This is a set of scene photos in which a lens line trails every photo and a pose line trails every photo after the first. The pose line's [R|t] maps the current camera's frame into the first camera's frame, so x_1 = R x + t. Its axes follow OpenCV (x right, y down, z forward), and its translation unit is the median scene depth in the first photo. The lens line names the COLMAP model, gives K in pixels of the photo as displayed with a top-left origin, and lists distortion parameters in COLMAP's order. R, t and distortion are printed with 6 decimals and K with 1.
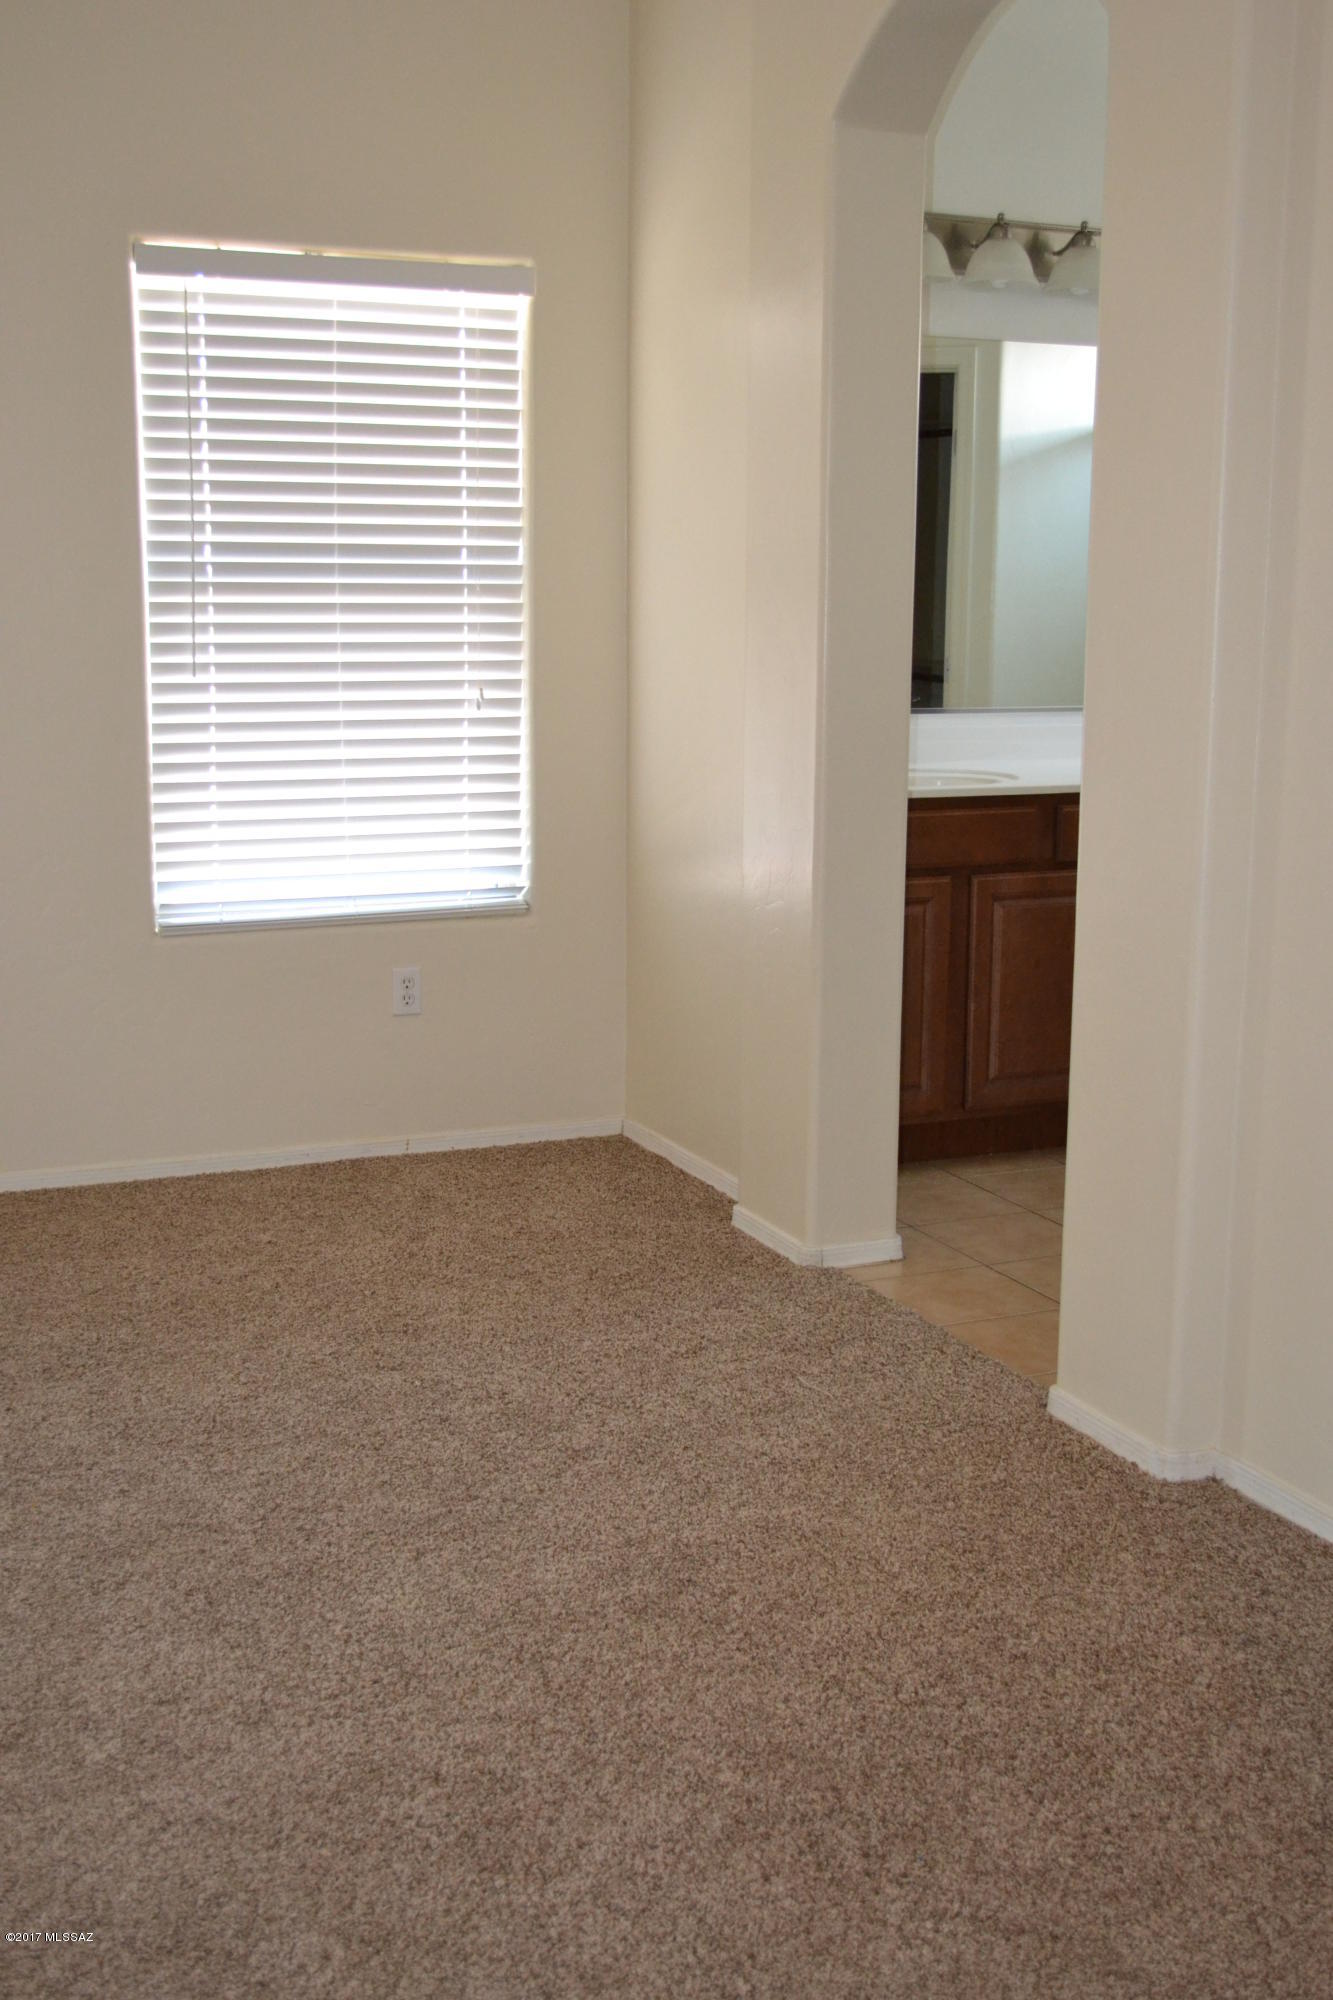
lens RADIAL K [[2235.3, 0, 695.3], [0, 2235.3, 1005.3], [0, 0, 1]] dist [-0.025575, -0.016173]
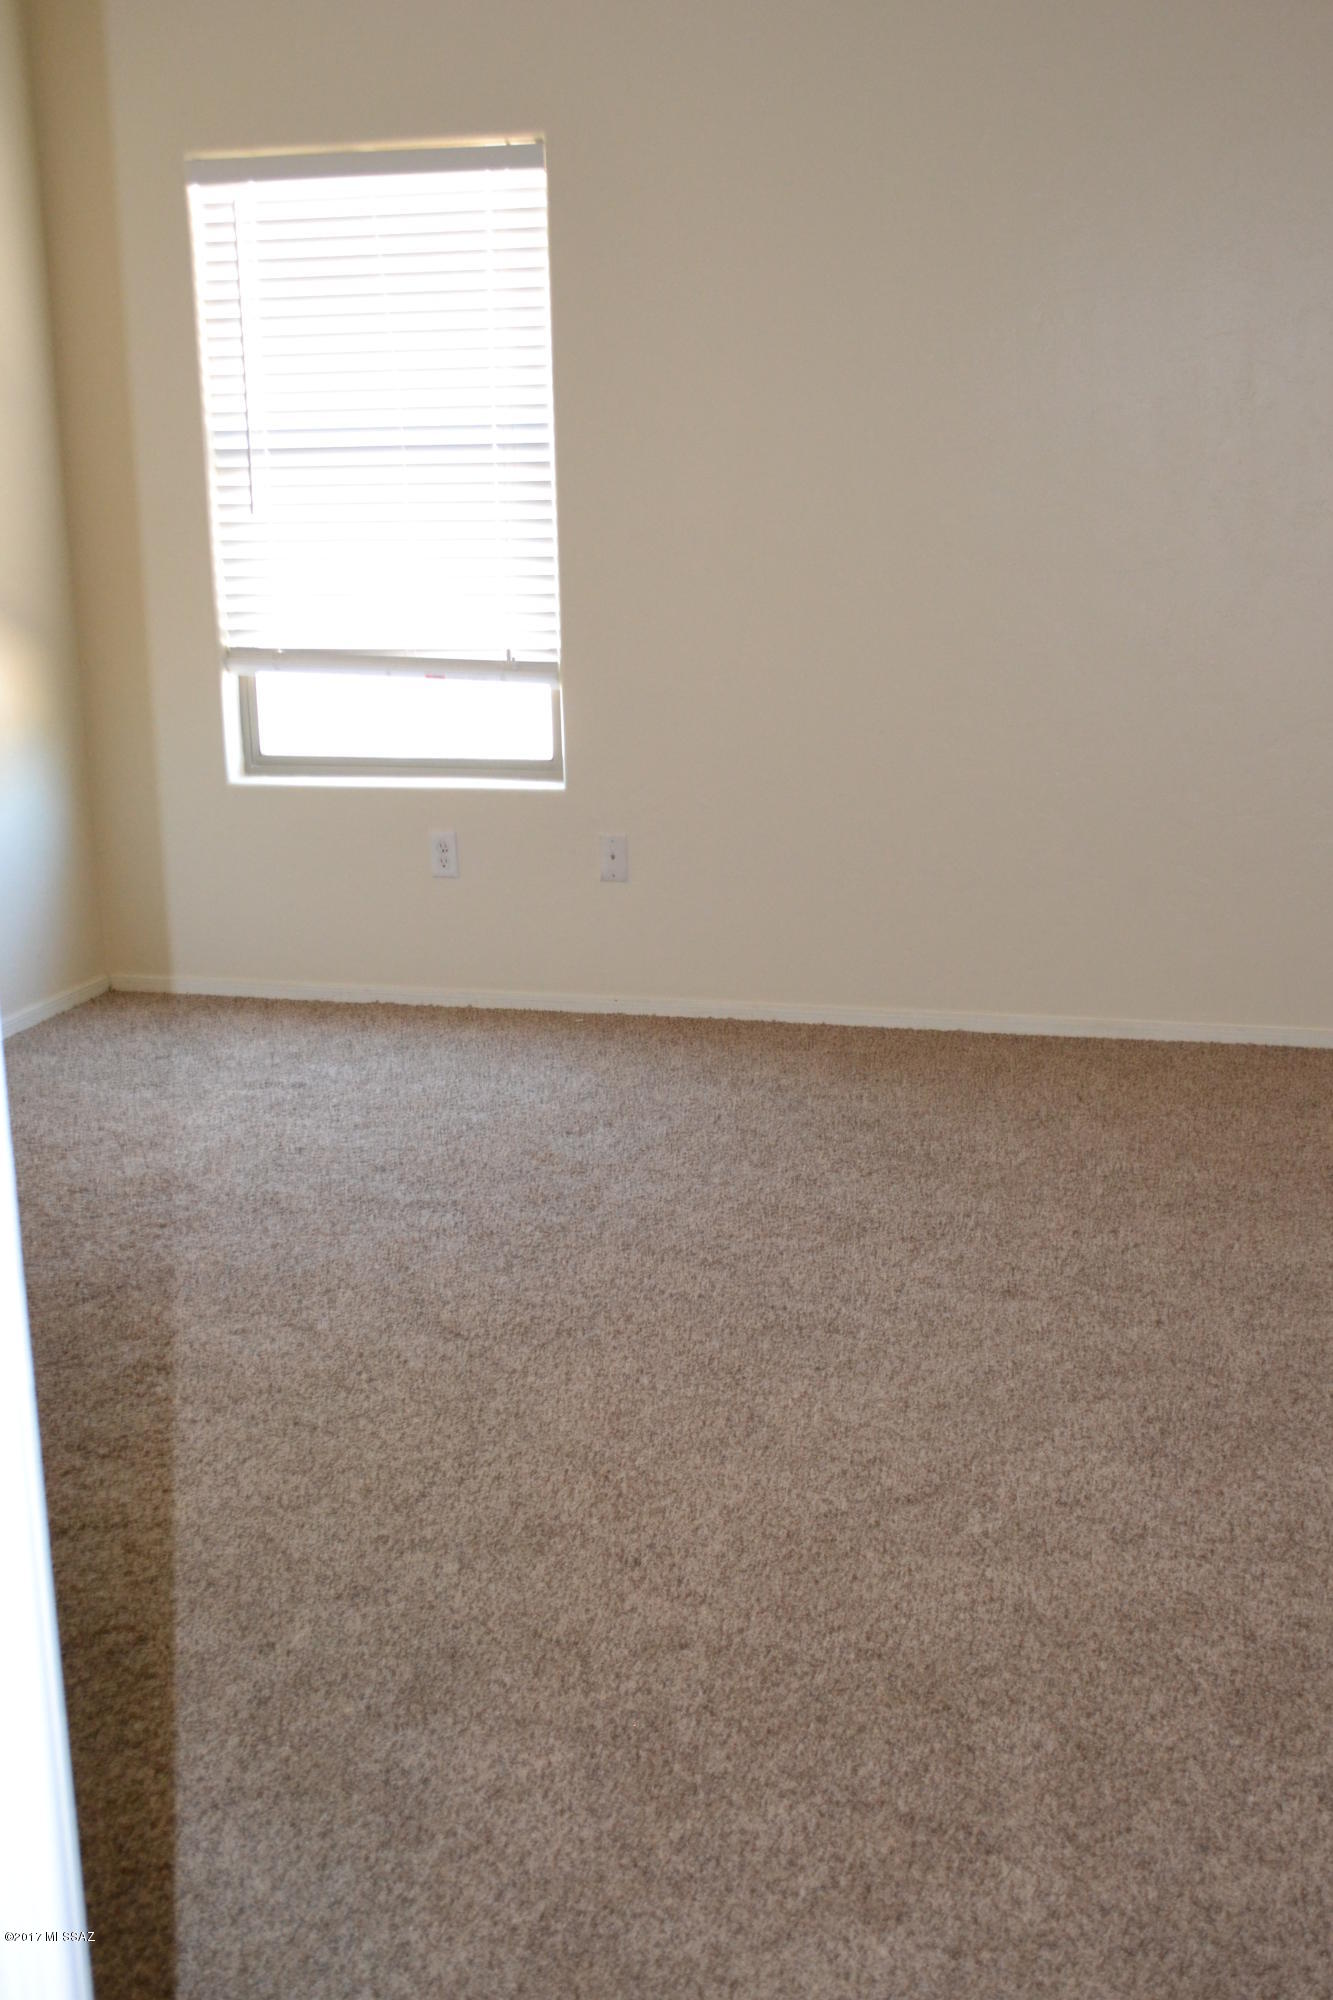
lens RADIAL K [[2235.3, 0, 695.3], [0, 2235.3, 1005.3], [0, 0, 1]] dist [-0.025575, -0.016173]
pose [[0.790546, 0.132911, -0.597805, 0.240598], [-0.099130, 0.991064, 0.089253, -0.001681], [0.604326, -0.011298, 0.796657, 0.046217]]
